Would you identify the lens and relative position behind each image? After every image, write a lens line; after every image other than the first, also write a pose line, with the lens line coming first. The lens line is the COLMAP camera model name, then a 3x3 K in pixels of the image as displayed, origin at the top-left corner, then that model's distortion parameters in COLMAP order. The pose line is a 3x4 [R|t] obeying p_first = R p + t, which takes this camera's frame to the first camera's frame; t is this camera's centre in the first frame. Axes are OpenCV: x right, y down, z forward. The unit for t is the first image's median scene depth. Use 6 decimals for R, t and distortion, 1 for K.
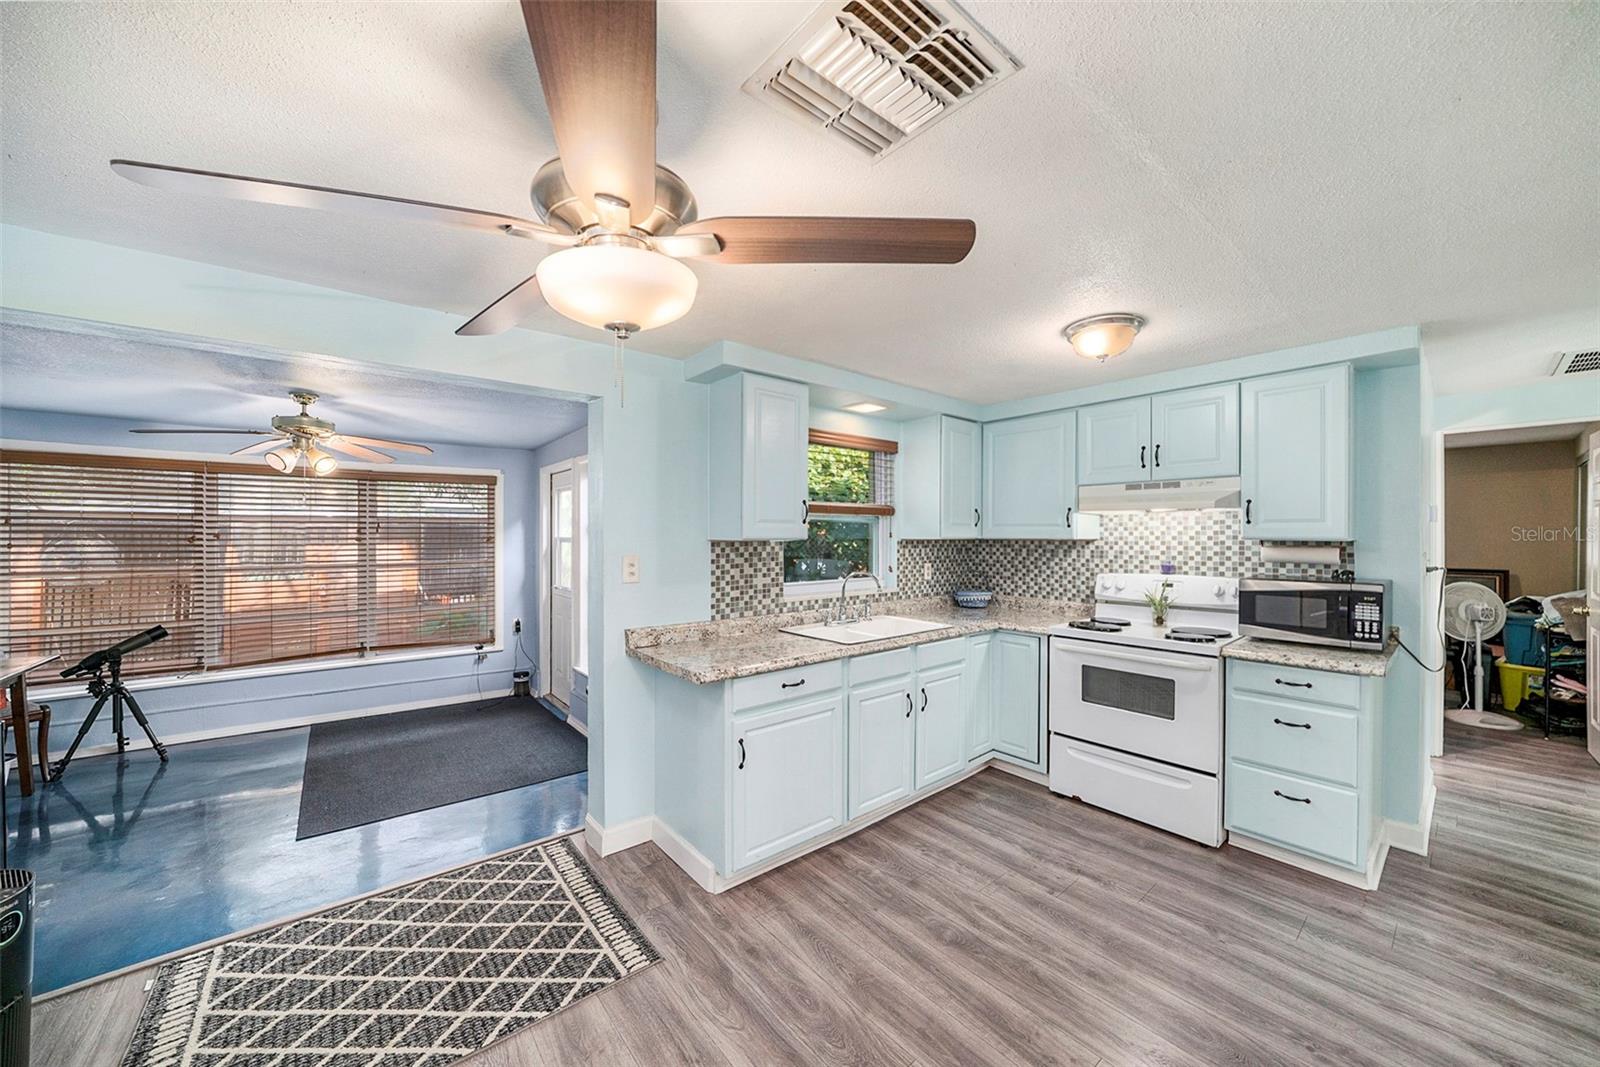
lens RADIAL K [[565.7, 0, 828.2], [0, 565.7, 532.5], [0, 0, 1]] dist [-0.020706, 0.000013]
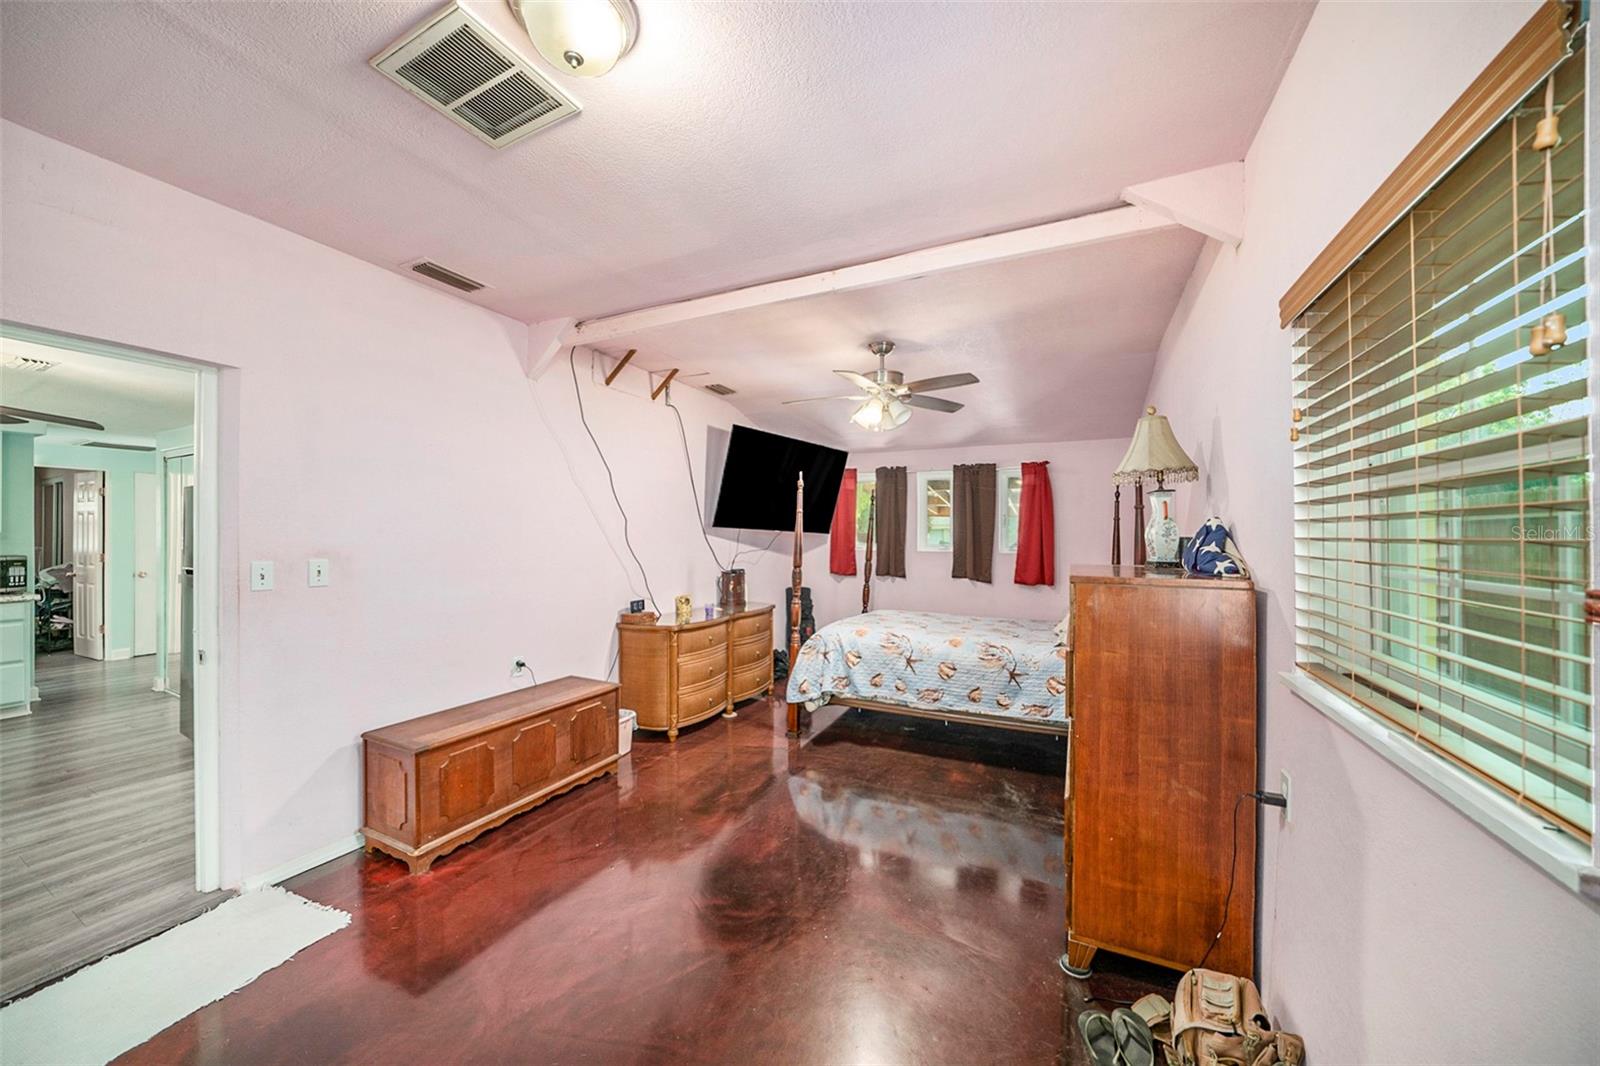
lens RADIAL K [[565.7, 0, 801.0], [0, 565.7, 530.6], [0, 0, 1]] dist [-0.020706, 0.000013]
pose [[-0.400672, 0.007406, 0.916191, -1.388947], [-0.000622, 0.999965, -0.008355, 0.019613], [-0.916221, -0.003918, -0.400654, -0.533054]]
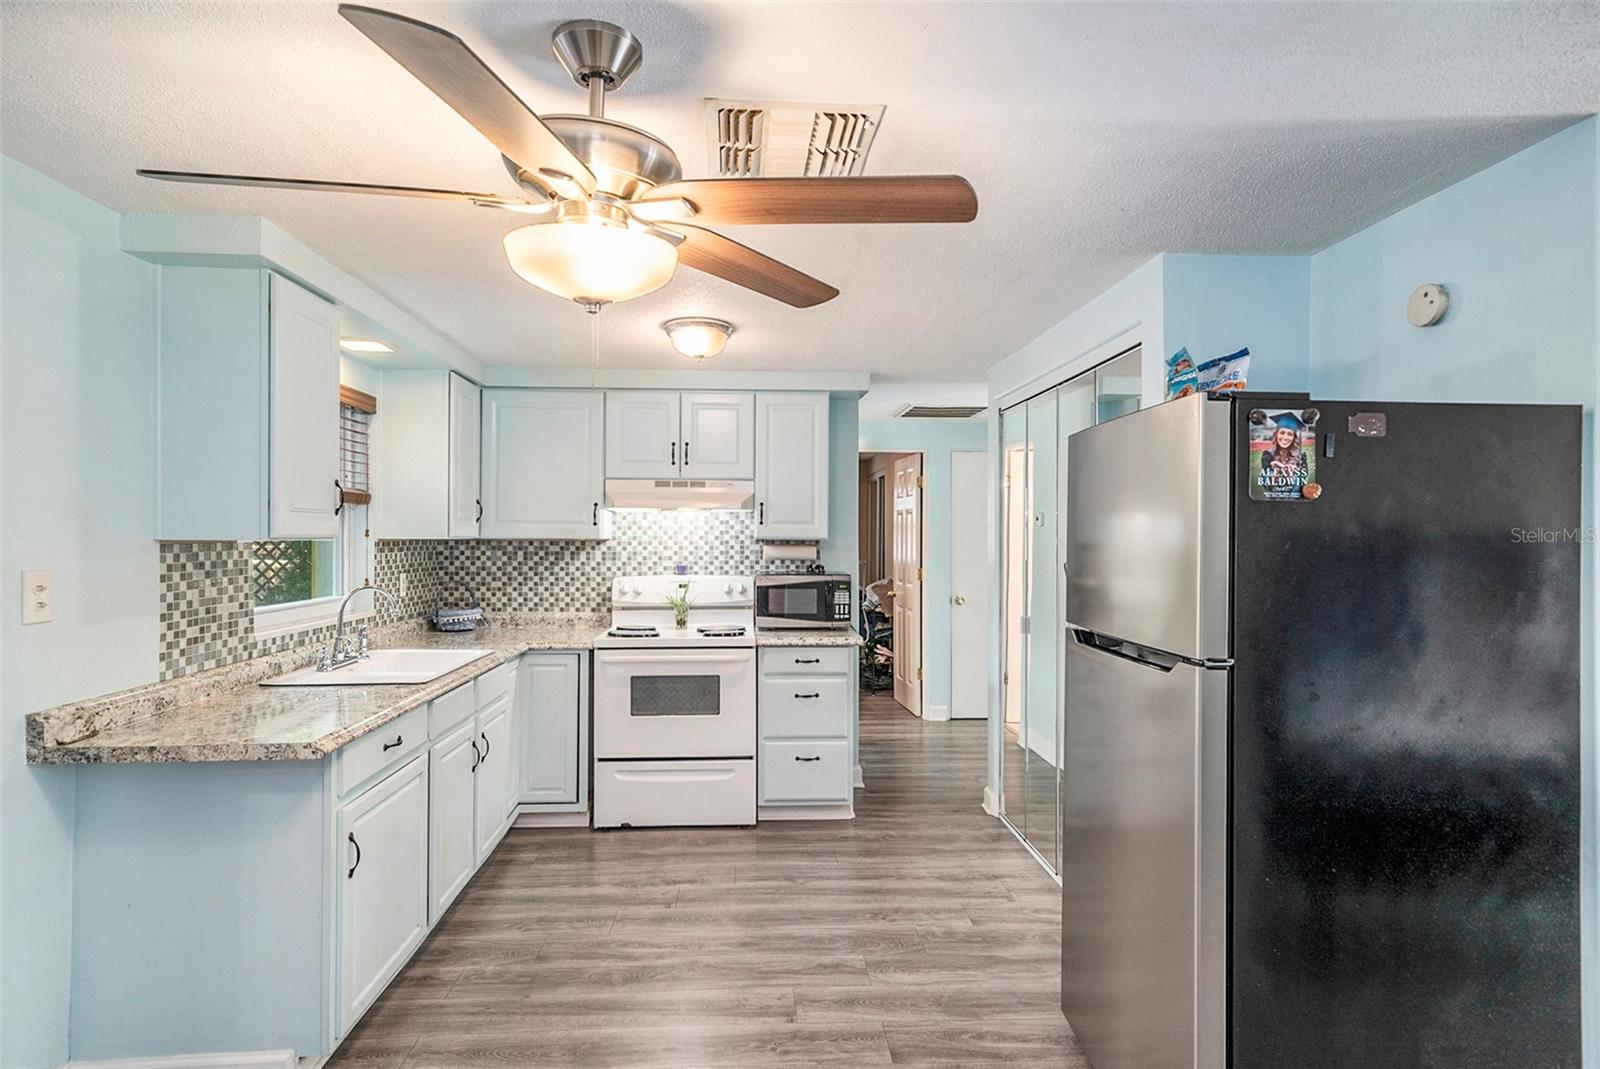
lens RADIAL K [[851.5, 0, 791.7], [0, 851.5, 534.6], [0, 0, 1]] dist [0.031838, -0.000075]
pose [[0.589558, 0.003825, 0.807717, -0.521310], [-0.007288, 0.999973, 0.000584, 0.002201], [-0.807693, -0.006231, 0.589571, -0.027376]]
